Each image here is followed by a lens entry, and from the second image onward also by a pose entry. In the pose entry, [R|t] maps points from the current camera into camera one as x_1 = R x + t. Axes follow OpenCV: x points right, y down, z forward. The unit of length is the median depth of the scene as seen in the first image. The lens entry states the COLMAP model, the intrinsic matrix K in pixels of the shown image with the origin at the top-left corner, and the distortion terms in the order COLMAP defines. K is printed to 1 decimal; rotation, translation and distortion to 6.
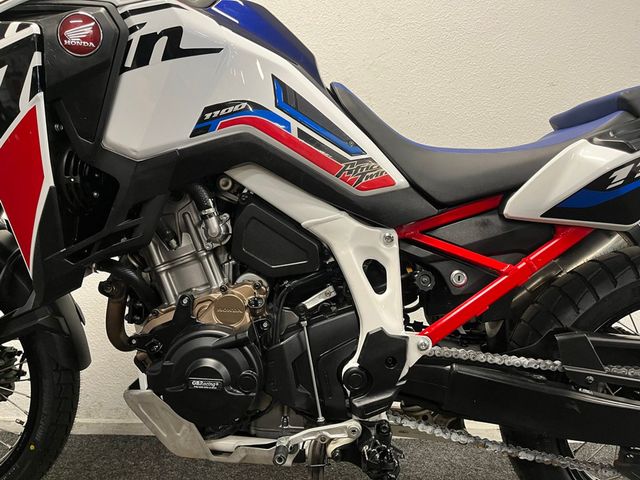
lens RADIAL K [[492.4, 0, 318.6], [0, 492.4, 242.0], [0, 0, 1]] dist [0.028957, -0.044277]
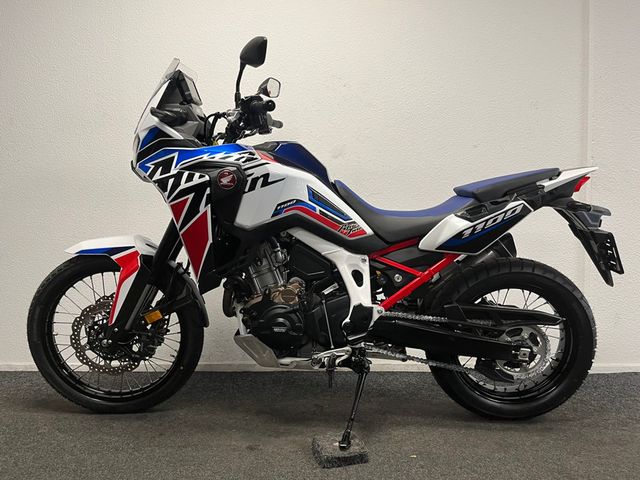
lens RADIAL K [[492.4, 0, 321.7], [0, 492.4, 239.1], [0, 0, 1]] dist [0.028957, -0.044277]
pose [[0.999874, -0.015838, 0.000647, -0.034264], [0.015796, 0.998979, 0.042323, -0.186425], [-0.001317, -0.042307, 0.999104, -1.069343]]
